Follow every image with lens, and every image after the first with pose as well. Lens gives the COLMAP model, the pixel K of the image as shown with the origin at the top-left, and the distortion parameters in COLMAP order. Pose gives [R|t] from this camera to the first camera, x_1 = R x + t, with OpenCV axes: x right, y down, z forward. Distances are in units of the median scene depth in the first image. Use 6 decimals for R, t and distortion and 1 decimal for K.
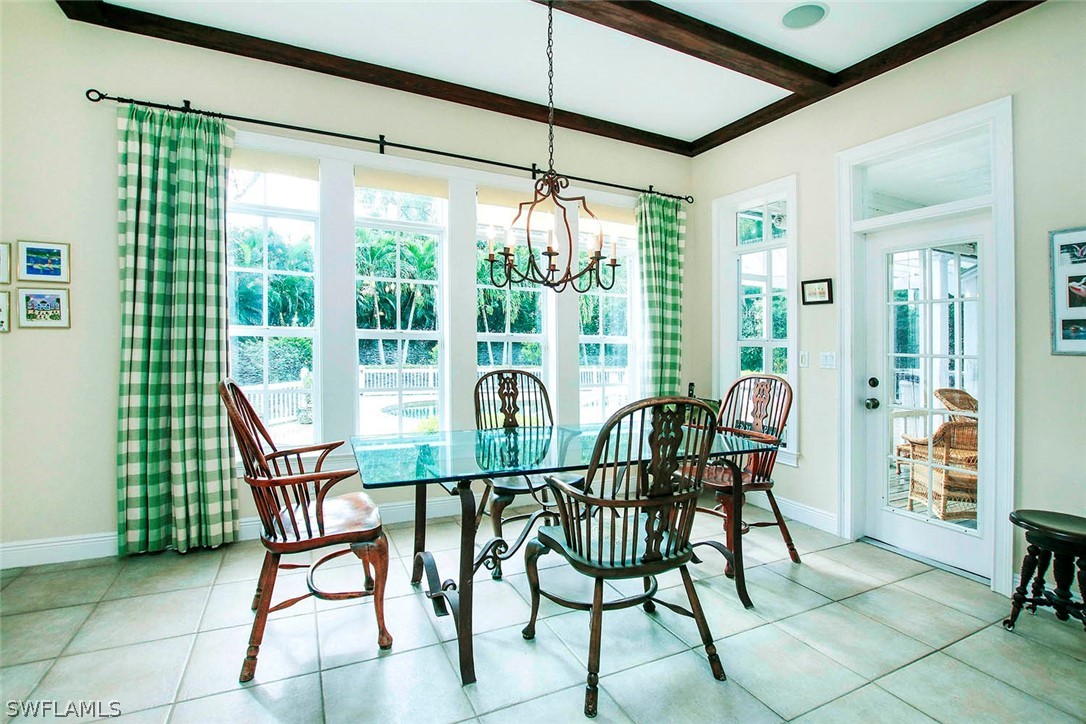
lens RADIAL K [[509.0, 0, 562.7], [0, 509.0, 340.2], [0, 0, 1]] dist [-0.021600, -0.000017]
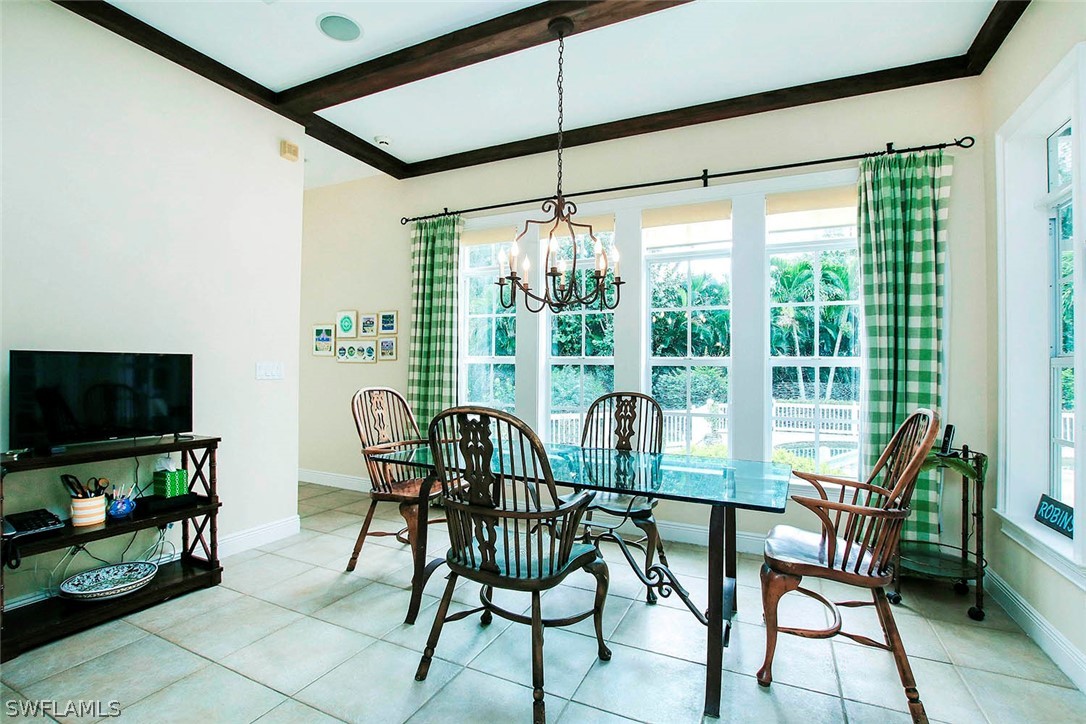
lens RADIAL K [[509.0, 0, 546.6], [0, 509.0, 368.3], [0, 0, 1]] dist [-0.021600, -0.000017]
pose [[0.620744, -0.010466, -0.783943, 0.577795], [0.004356, 0.999942, -0.009900, 0.020445], [0.784001, 0.002731, 0.620753, 0.261511]]
